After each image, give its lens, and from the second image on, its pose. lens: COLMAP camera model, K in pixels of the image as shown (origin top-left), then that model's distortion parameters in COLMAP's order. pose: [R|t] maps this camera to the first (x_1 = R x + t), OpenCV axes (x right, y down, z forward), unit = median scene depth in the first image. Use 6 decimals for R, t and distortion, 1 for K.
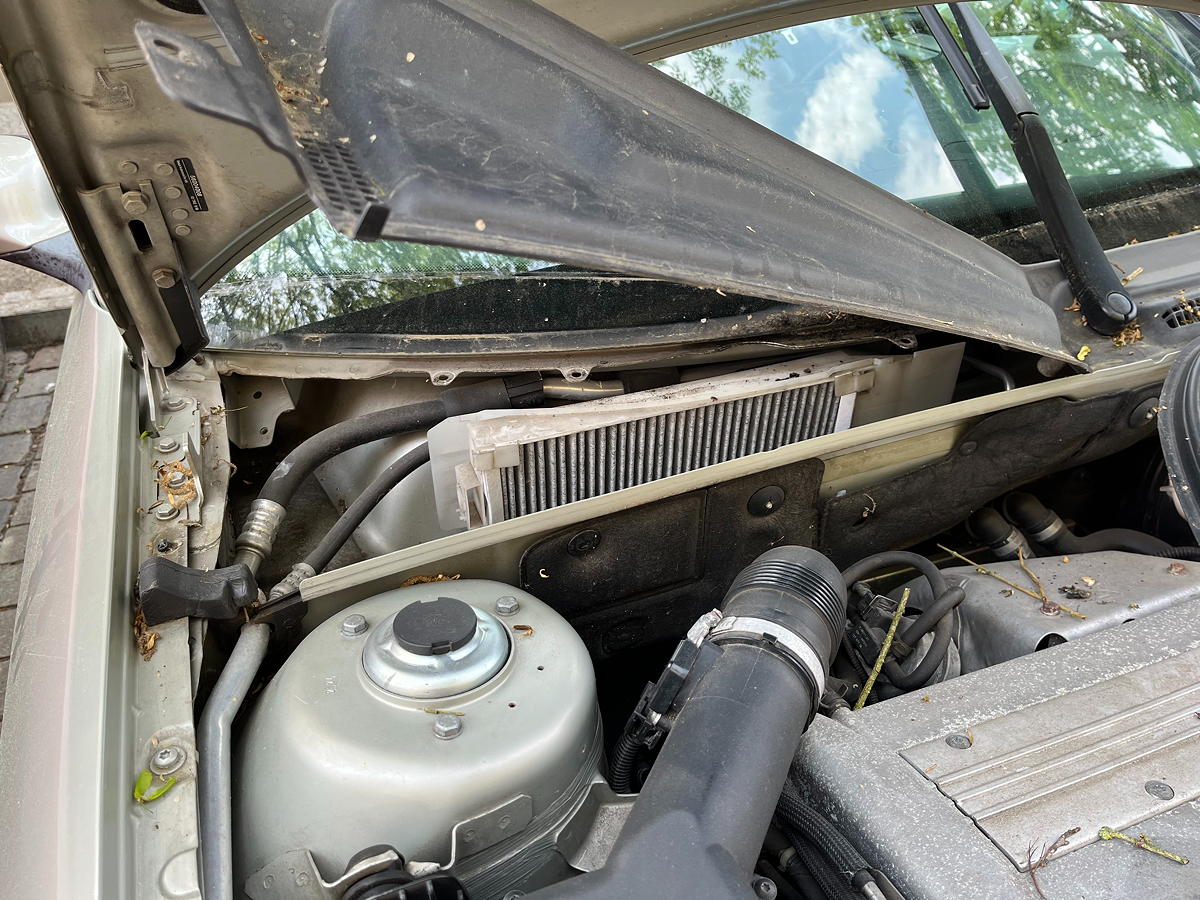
lens RADIAL K [[962.0, 0, 600.0], [0, 962.0, 450.0], [0, 0, 1]] dist [0.067204, -0.001145]
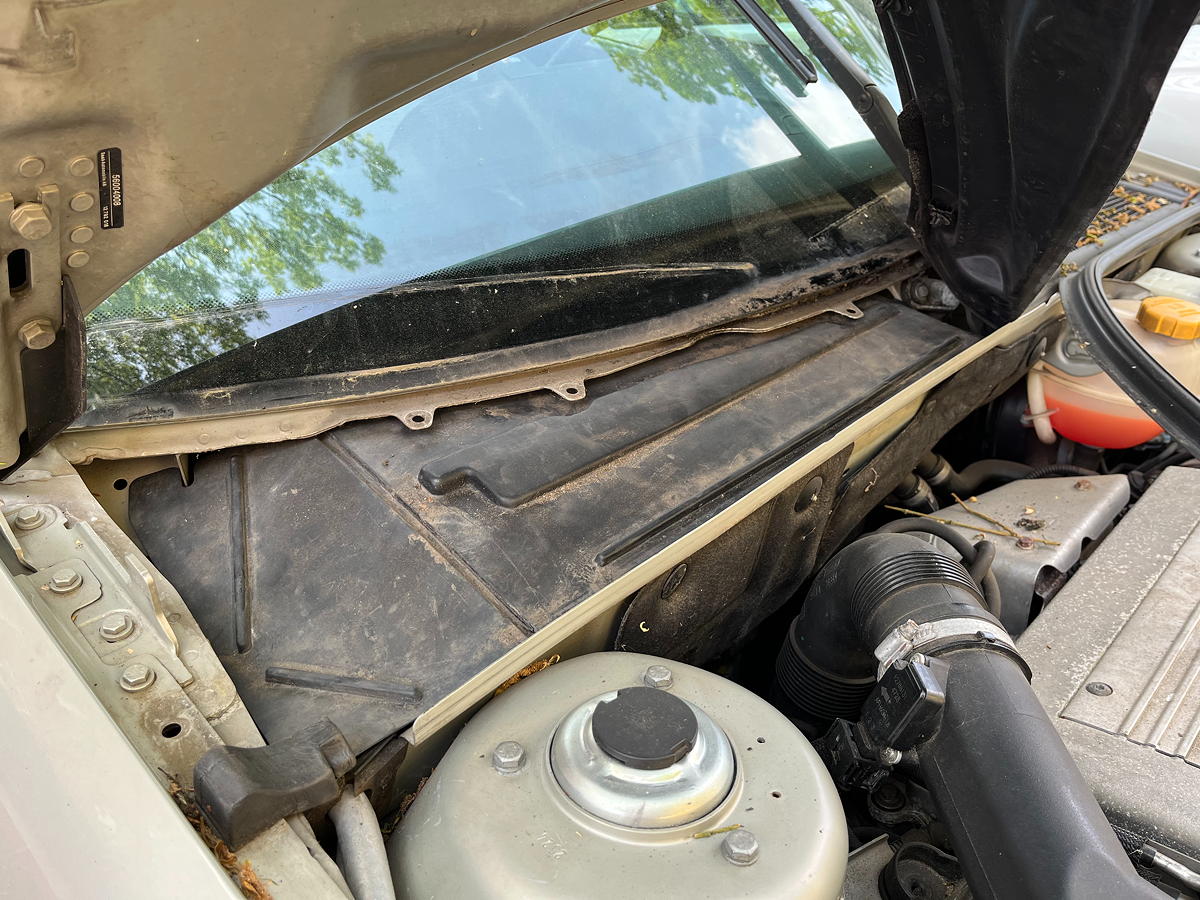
lens RADIAL K [[962.0, 0, 600.0], [0, 962.0, 450.0], [0, 0, 1]] dist [0.067204, -0.001145]
pose [[0.890587, -0.168974, 0.422259, -0.365642], [0.167998, 0.984982, 0.039831, -0.055544], [-0.422648, 0.035465, 0.905600, 0.215732]]
